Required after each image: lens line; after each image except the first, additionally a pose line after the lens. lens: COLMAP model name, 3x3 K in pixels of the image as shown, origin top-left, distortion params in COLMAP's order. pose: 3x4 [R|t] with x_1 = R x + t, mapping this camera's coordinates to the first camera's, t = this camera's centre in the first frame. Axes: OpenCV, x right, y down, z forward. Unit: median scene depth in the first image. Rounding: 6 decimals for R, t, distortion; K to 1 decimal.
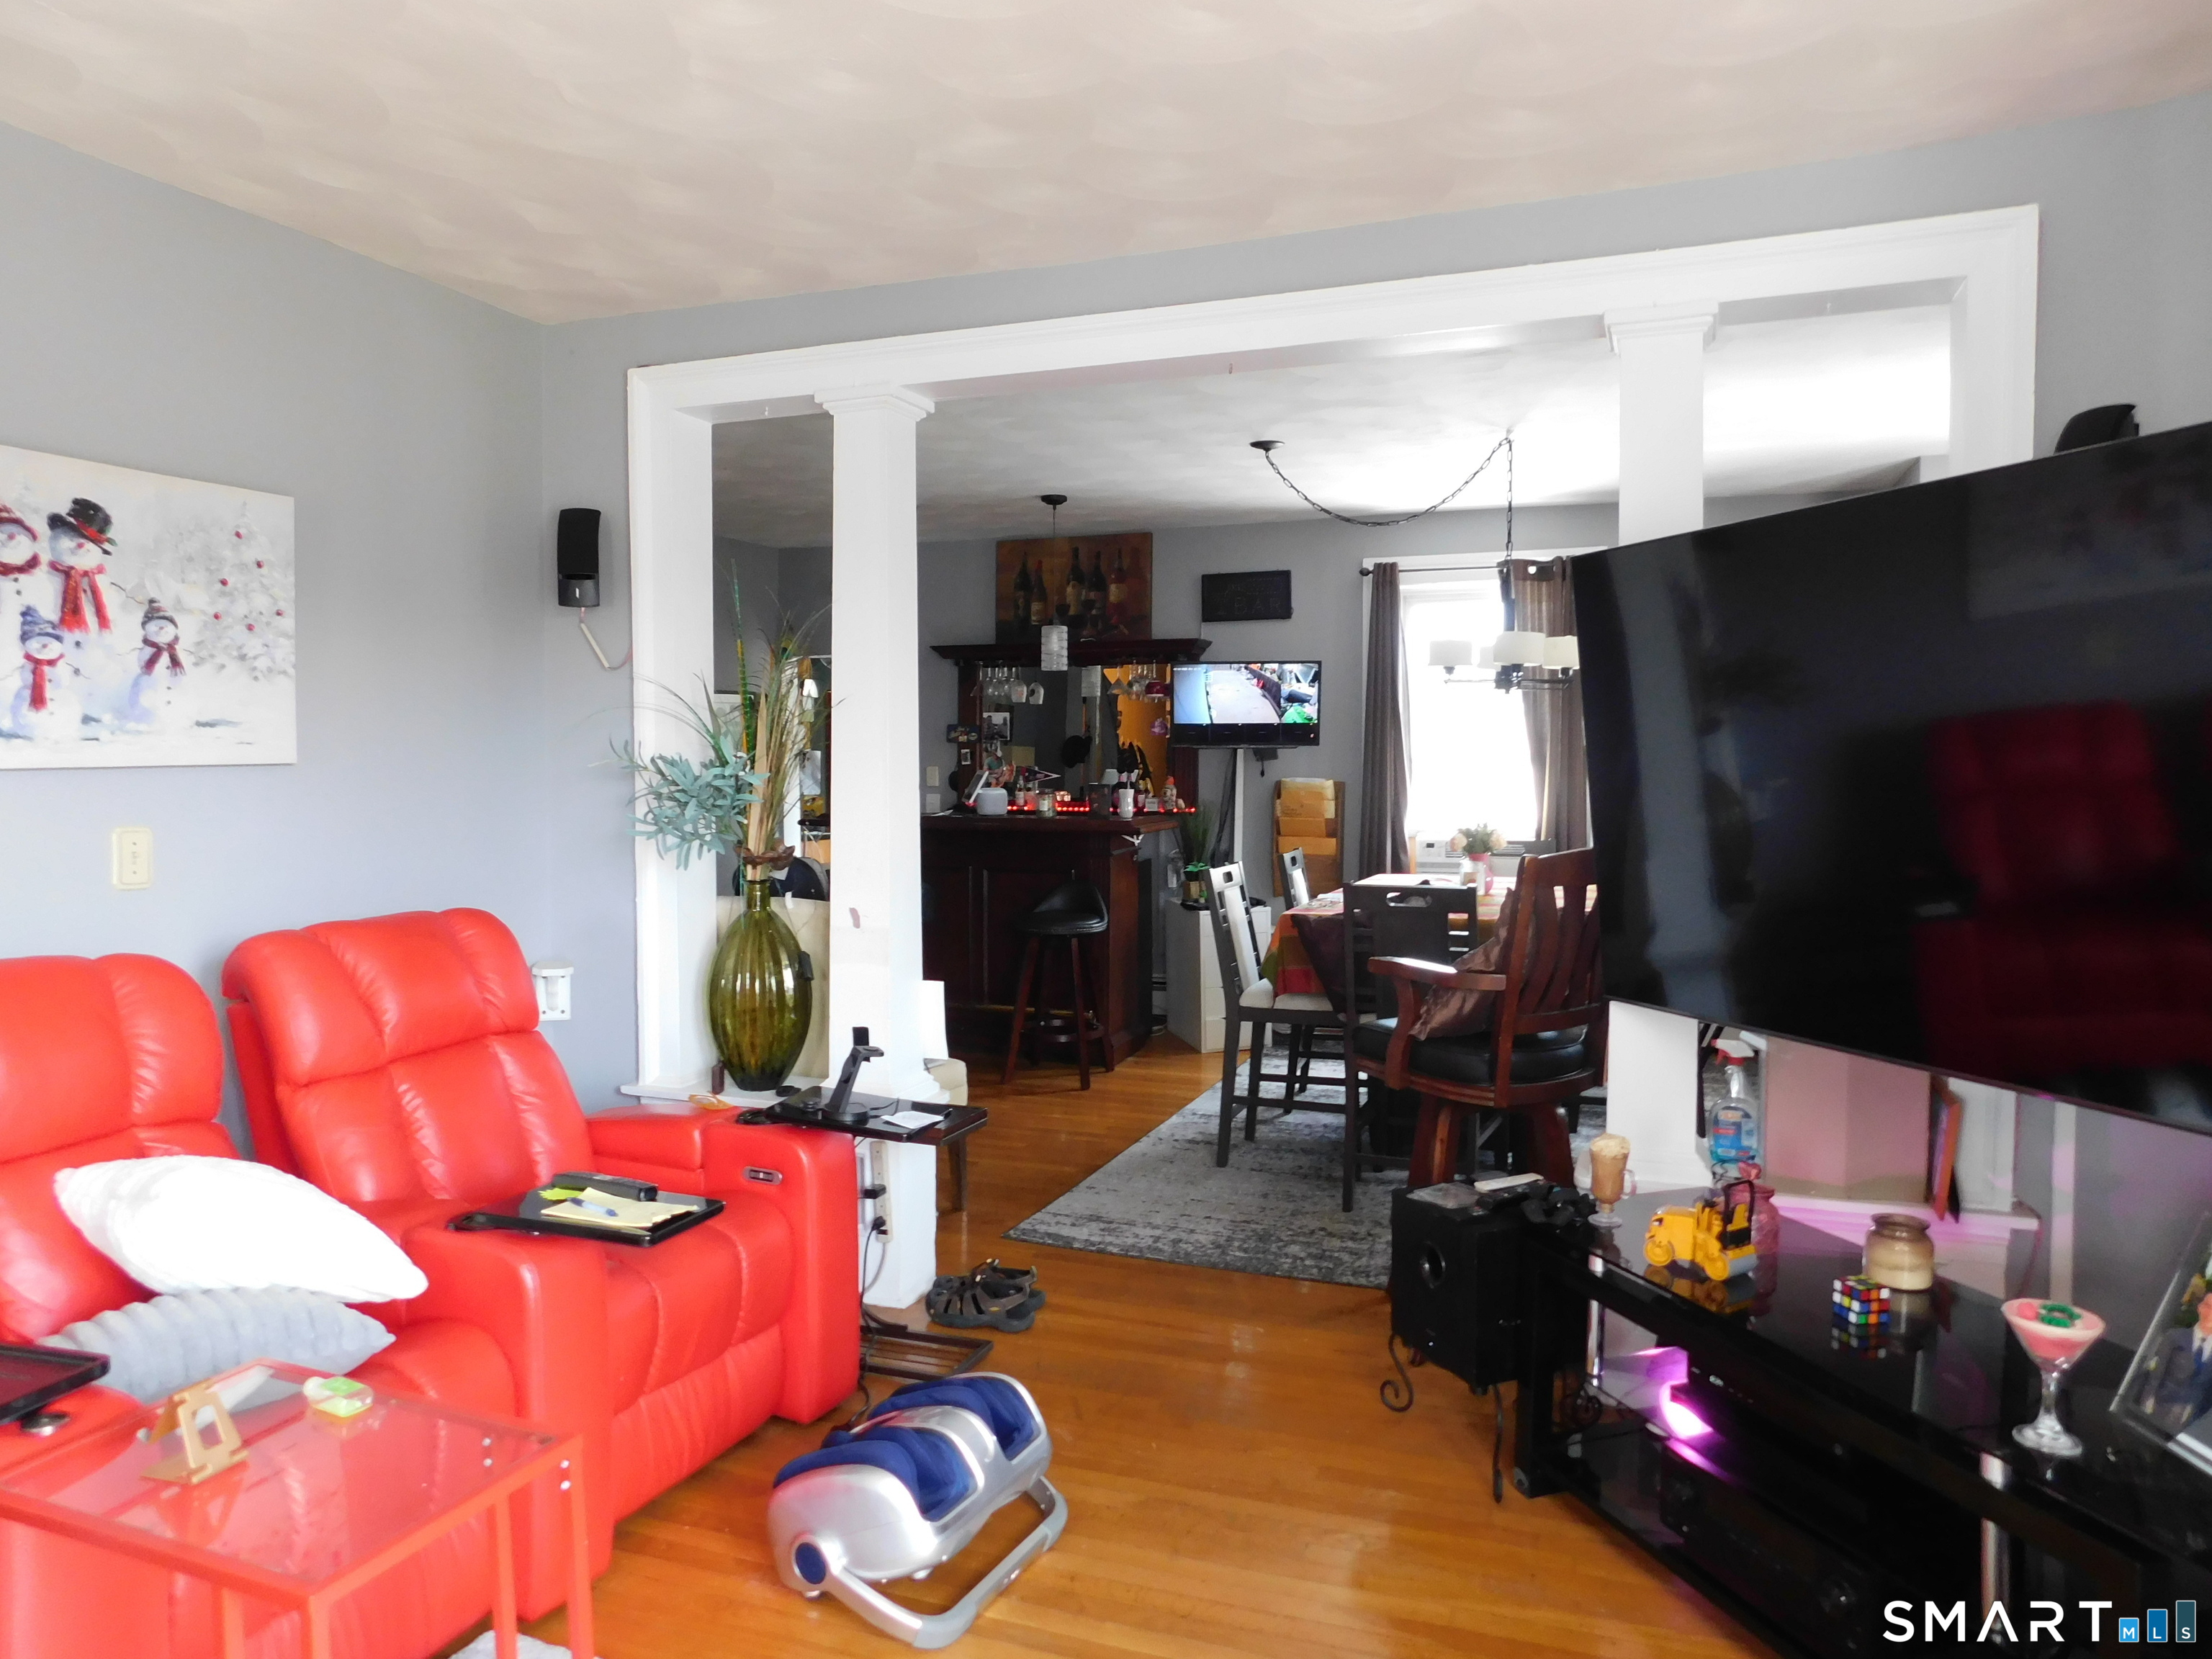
lens RADIAL K [[1477.5, 0, 1106.0], [0, 1477.5, 829.5], [0, 0, 1]] dist [-0.083928, 0.078143]
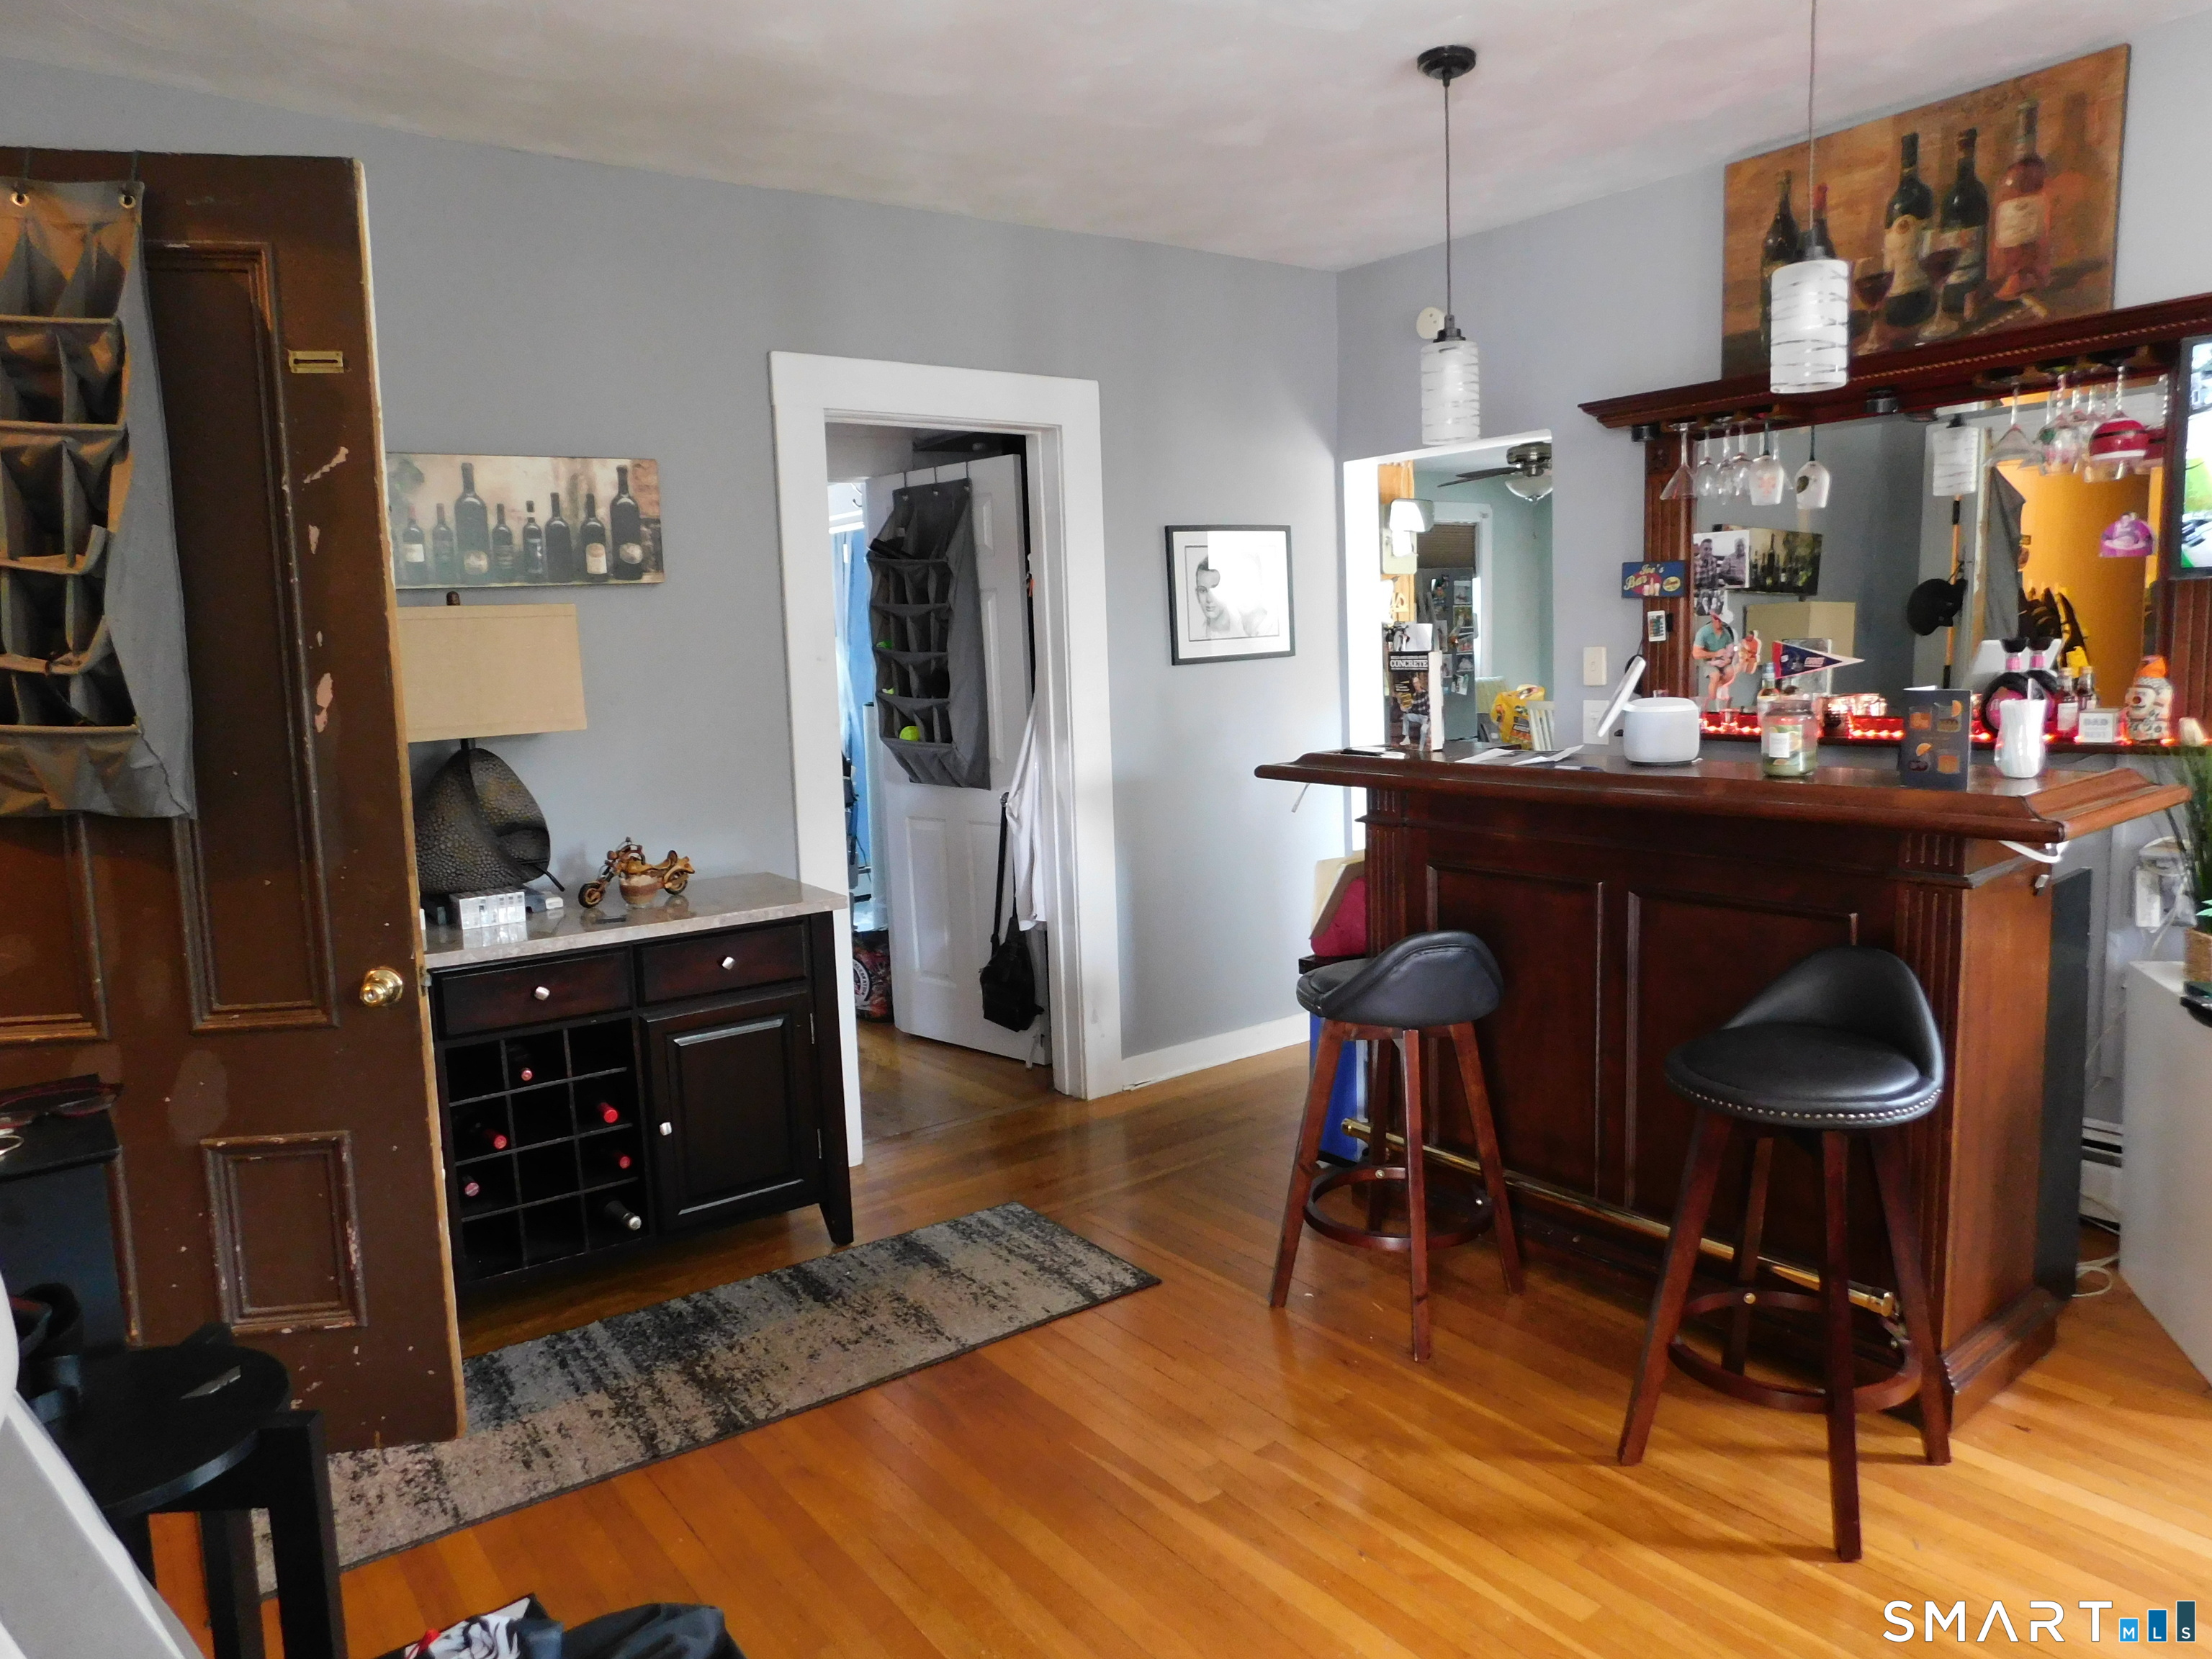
lens RADIAL K [[1477.5, 0, 1106.0], [0, 1477.5, 829.5], [0, 0, 1]] dist [-0.083928, 0.078143]
pose [[0.847486, 0.032160, -0.529842, 0.010787], [0.012806, 0.996634, 0.080975, -0.023871], [0.530663, -0.075410, 0.844221, 0.498195]]
